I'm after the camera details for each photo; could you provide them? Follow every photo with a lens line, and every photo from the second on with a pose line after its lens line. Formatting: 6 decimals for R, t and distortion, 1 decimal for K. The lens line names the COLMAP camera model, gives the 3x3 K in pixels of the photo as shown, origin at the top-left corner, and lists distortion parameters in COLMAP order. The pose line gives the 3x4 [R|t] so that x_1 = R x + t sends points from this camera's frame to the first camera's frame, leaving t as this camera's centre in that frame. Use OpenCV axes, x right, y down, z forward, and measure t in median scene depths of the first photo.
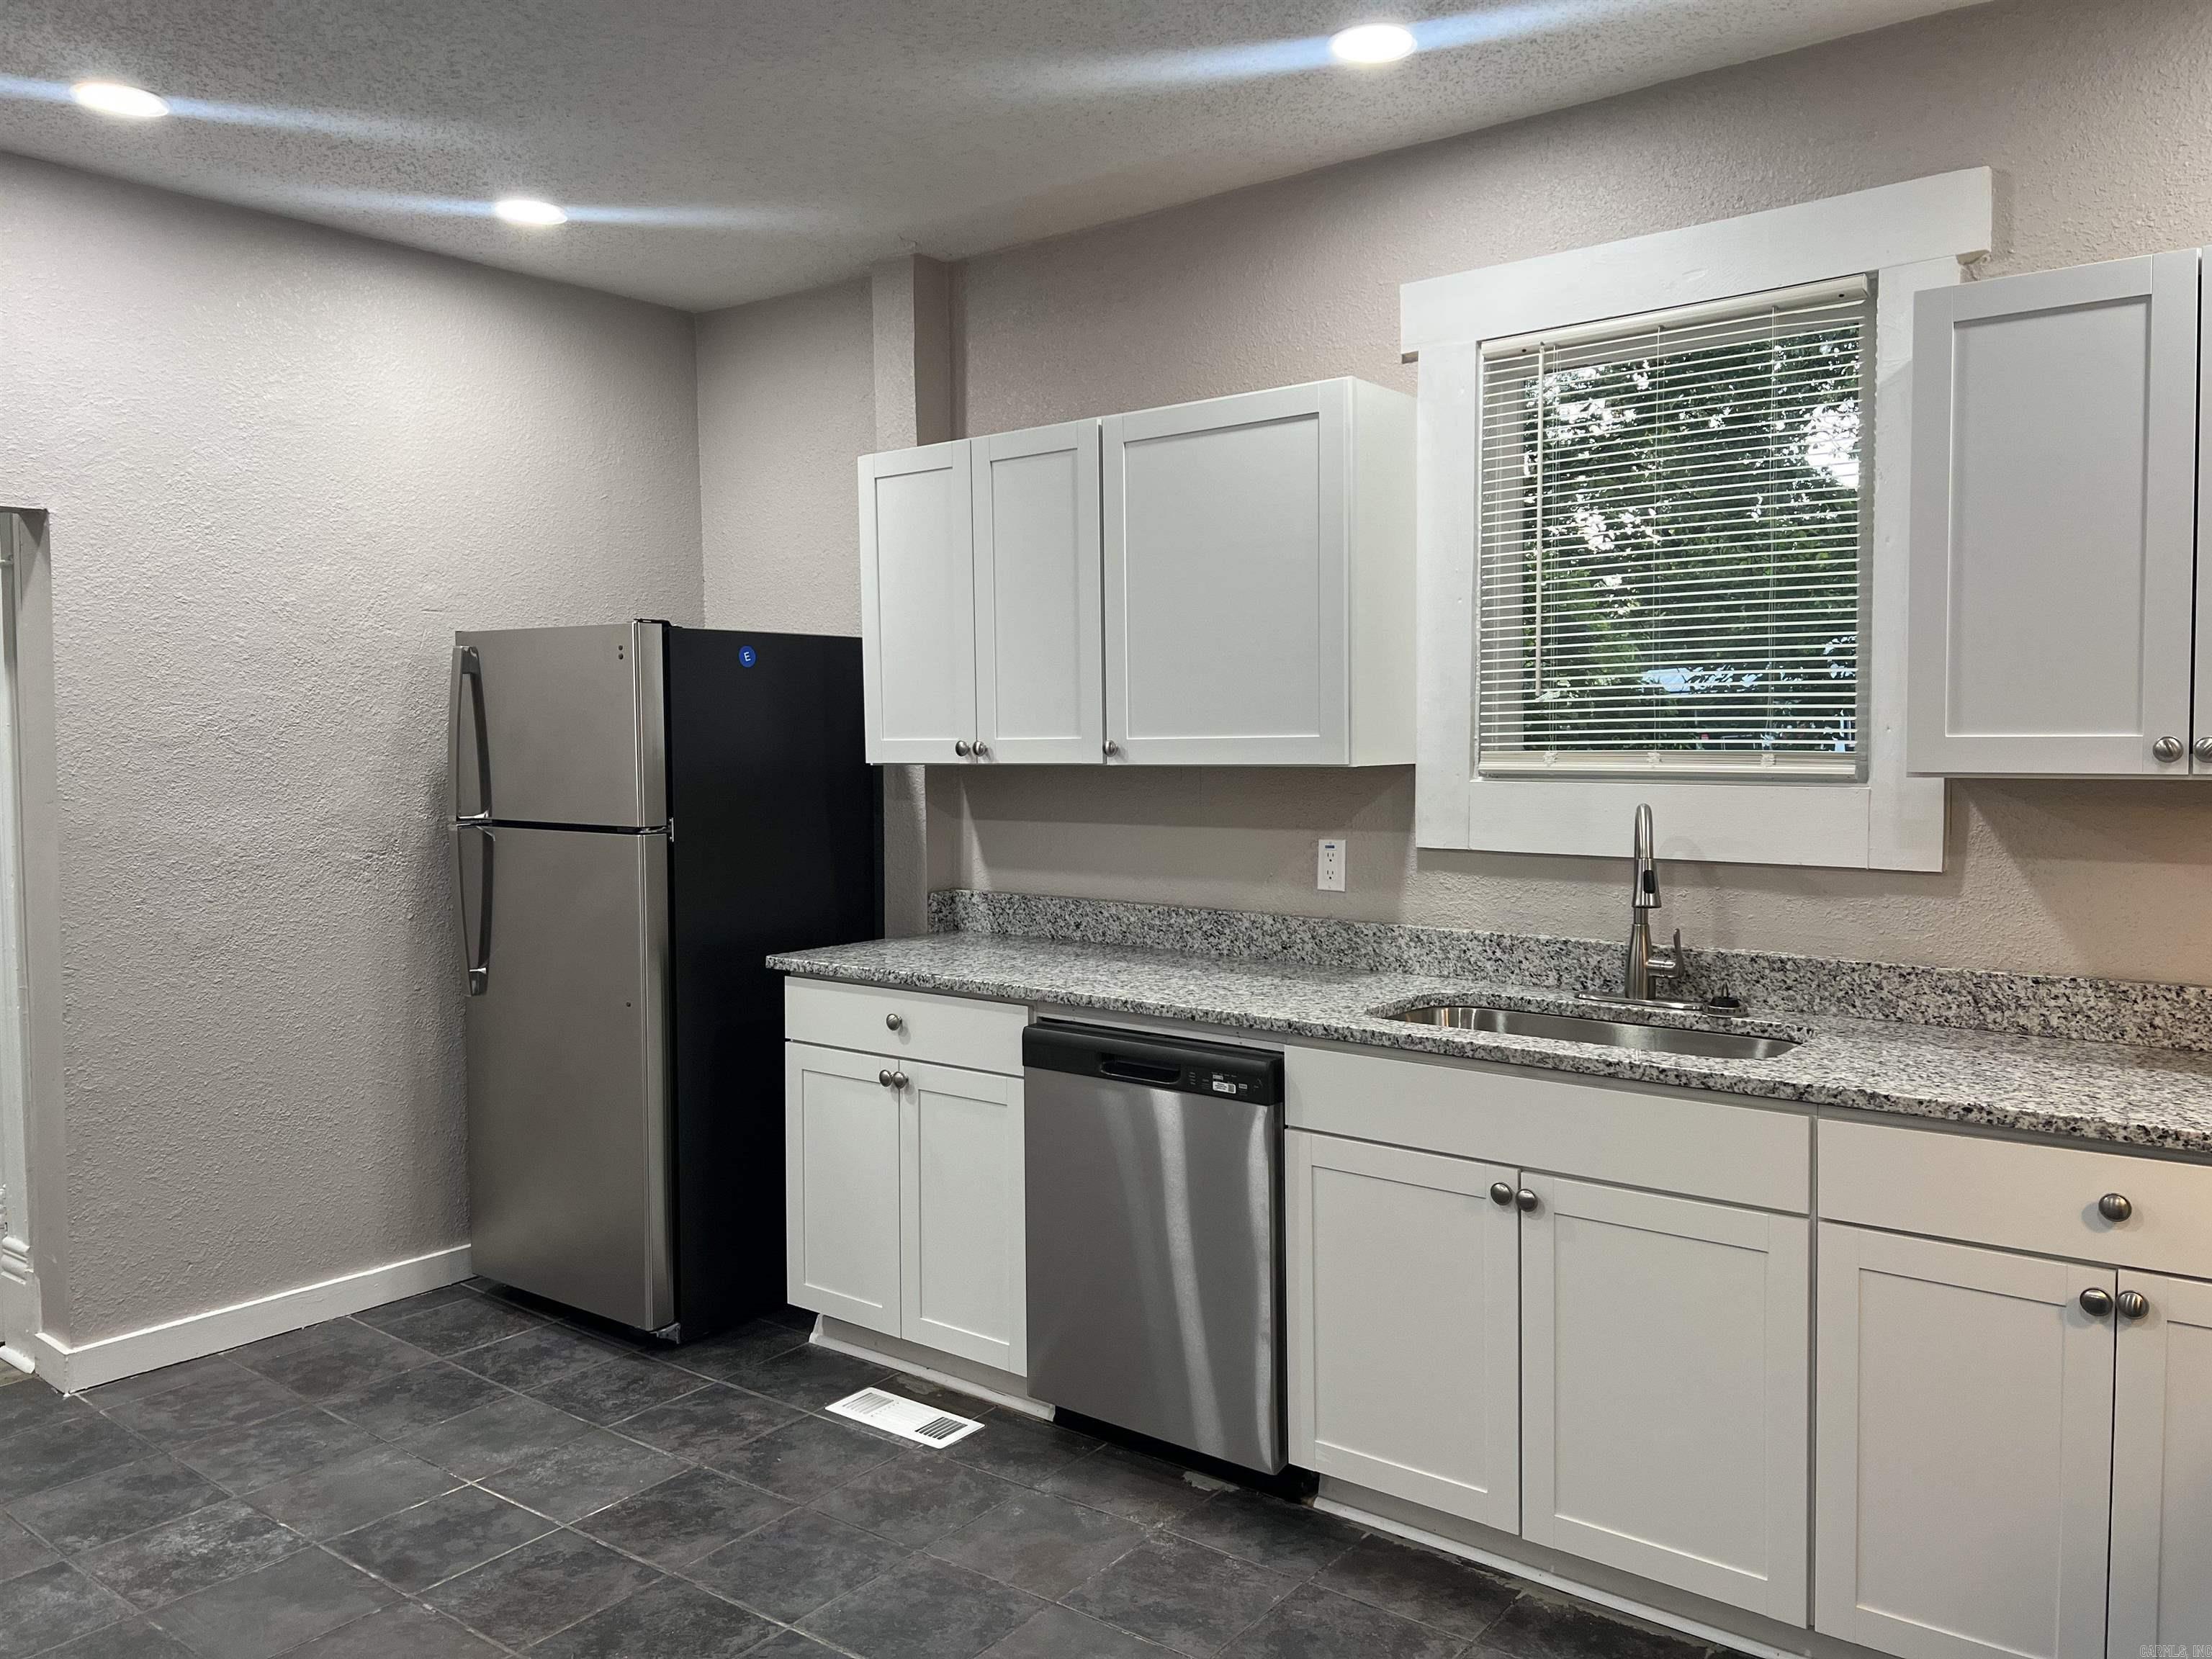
lens RADIAL K [[1655.2, 0, 1096.9], [0, 1655.2, 825.6], [0, 0, 1]] dist [0.061916, -0.072424]
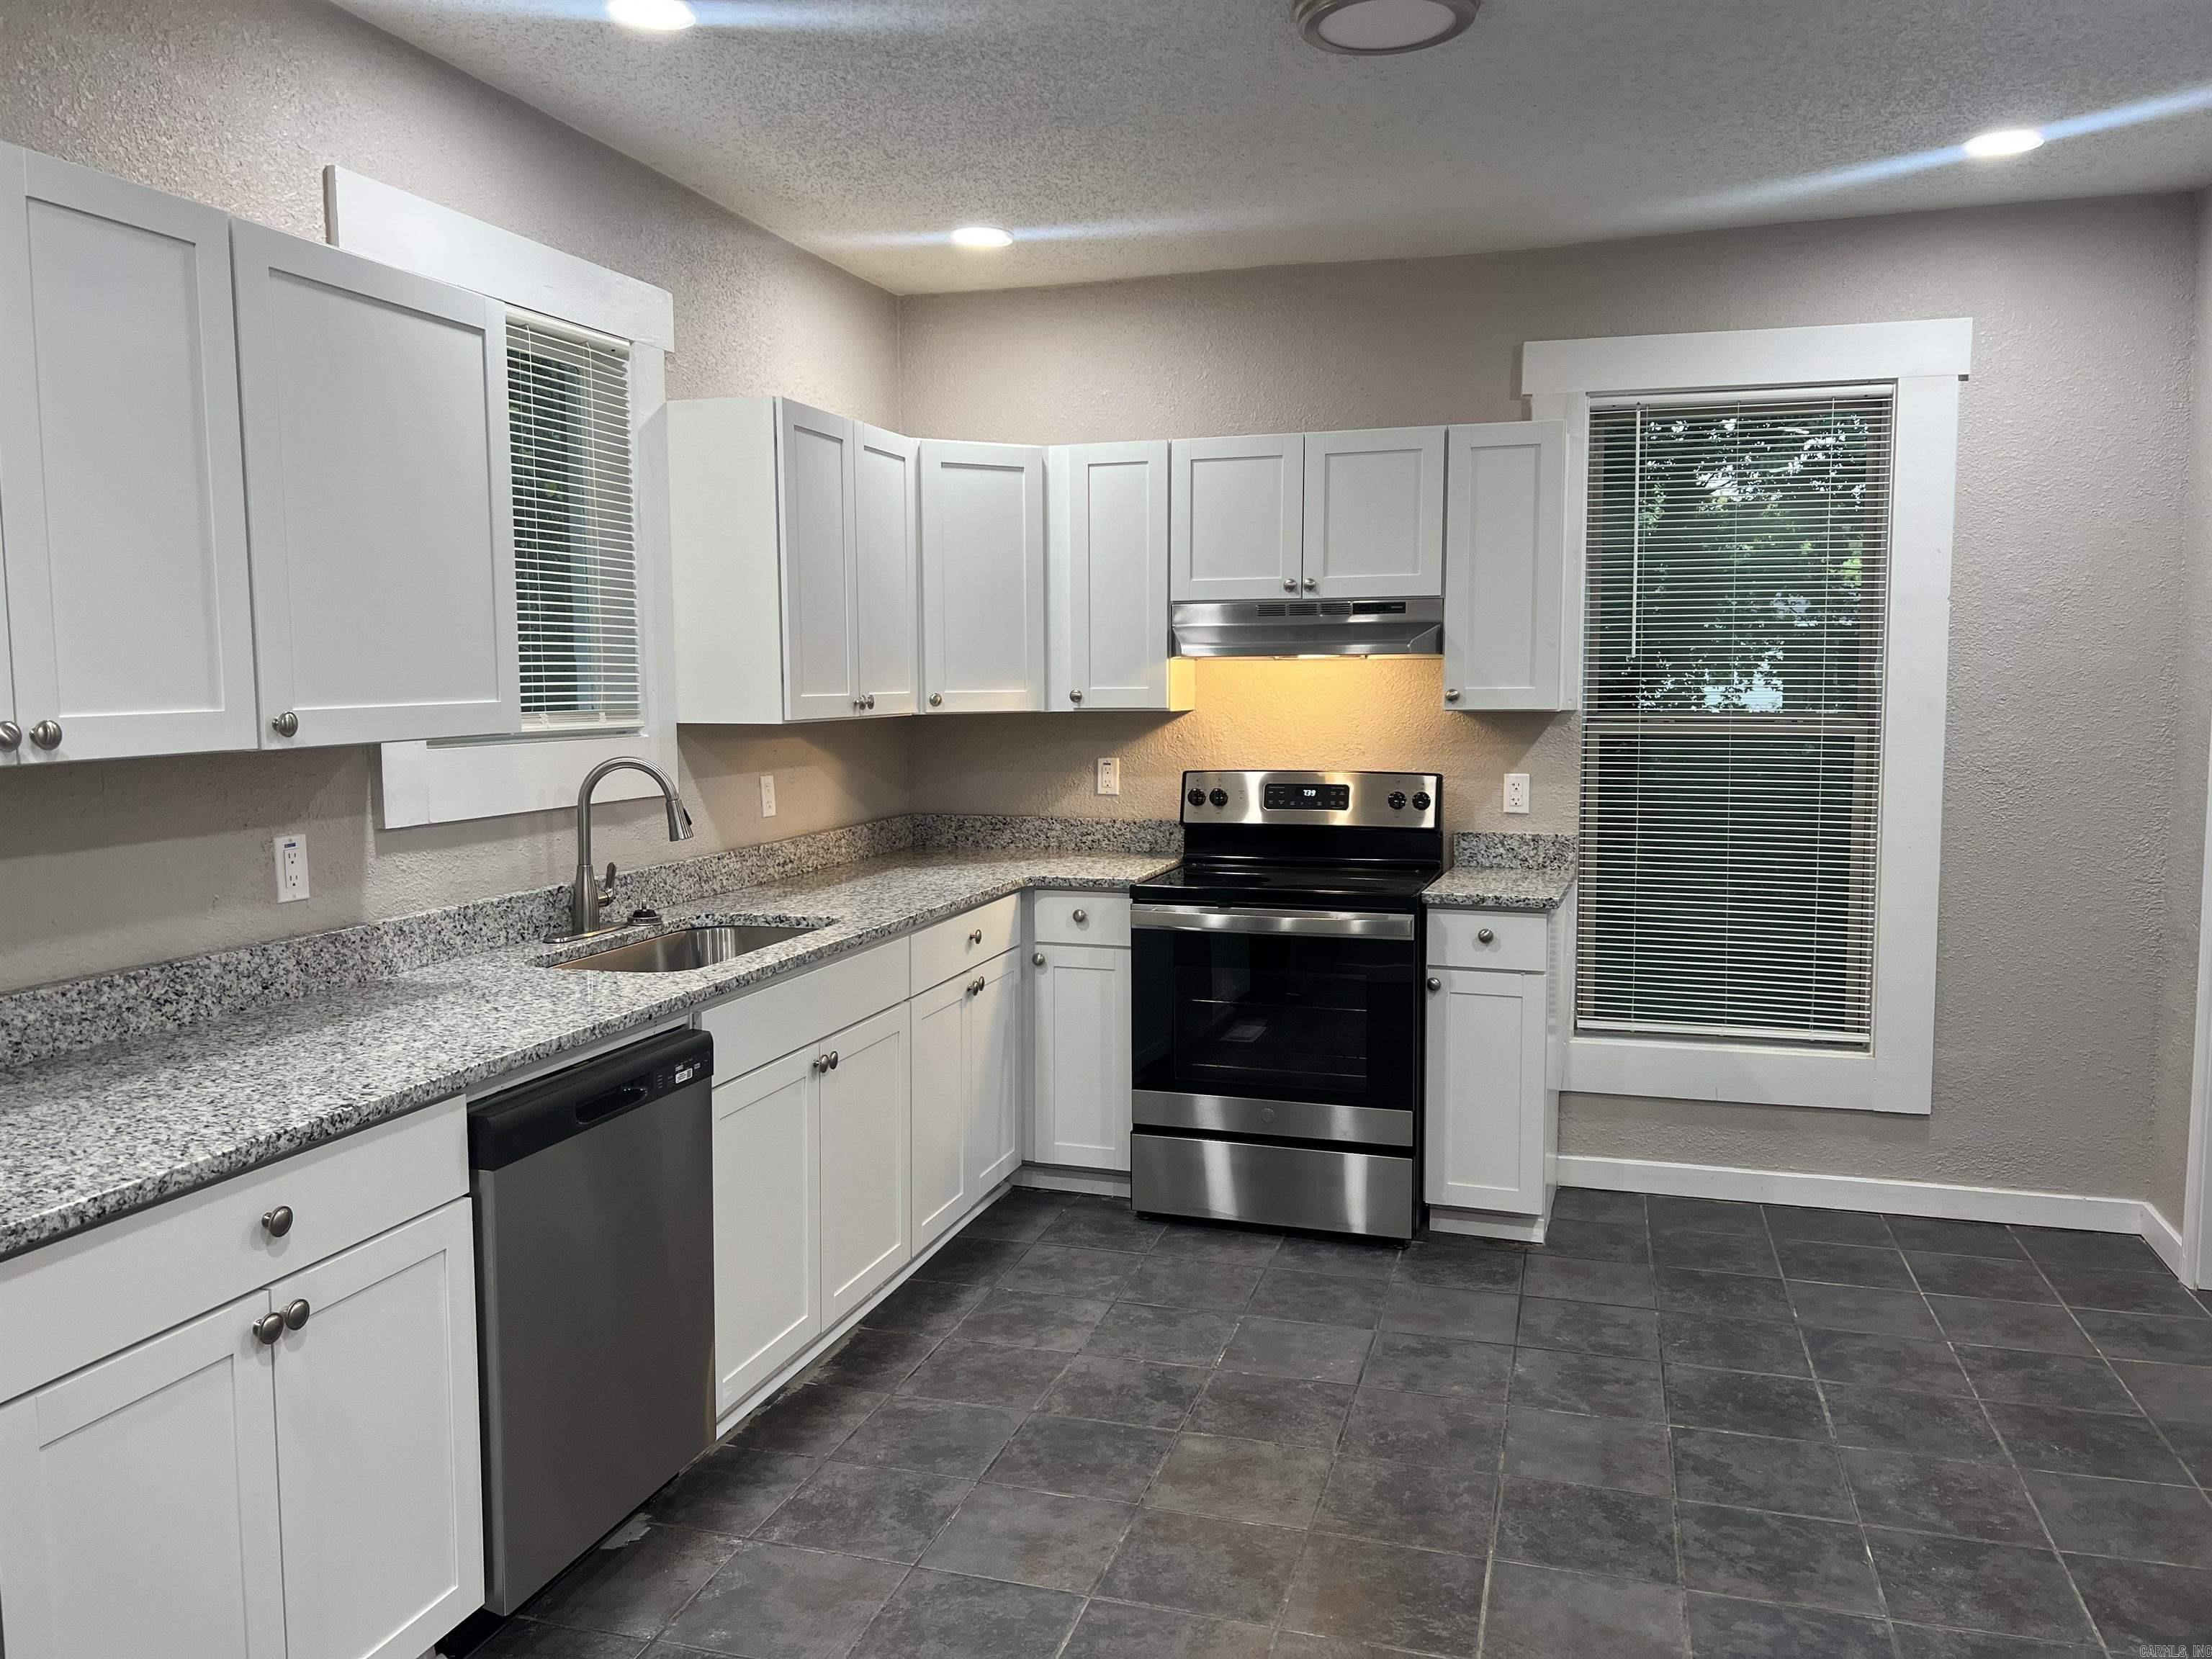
lens RADIAL K [[1650.5, 0, 1103.1], [0, 1650.5, 881.9], [0, 0, 1]] dist [-0.004102, -0.076506]
pose [[-0.360198, -0.108028, 0.926600, -0.793515], [0.061948, 0.988310, 0.139304, -0.059963], [-0.930817, 0.107578, -0.349295, 1.012787]]
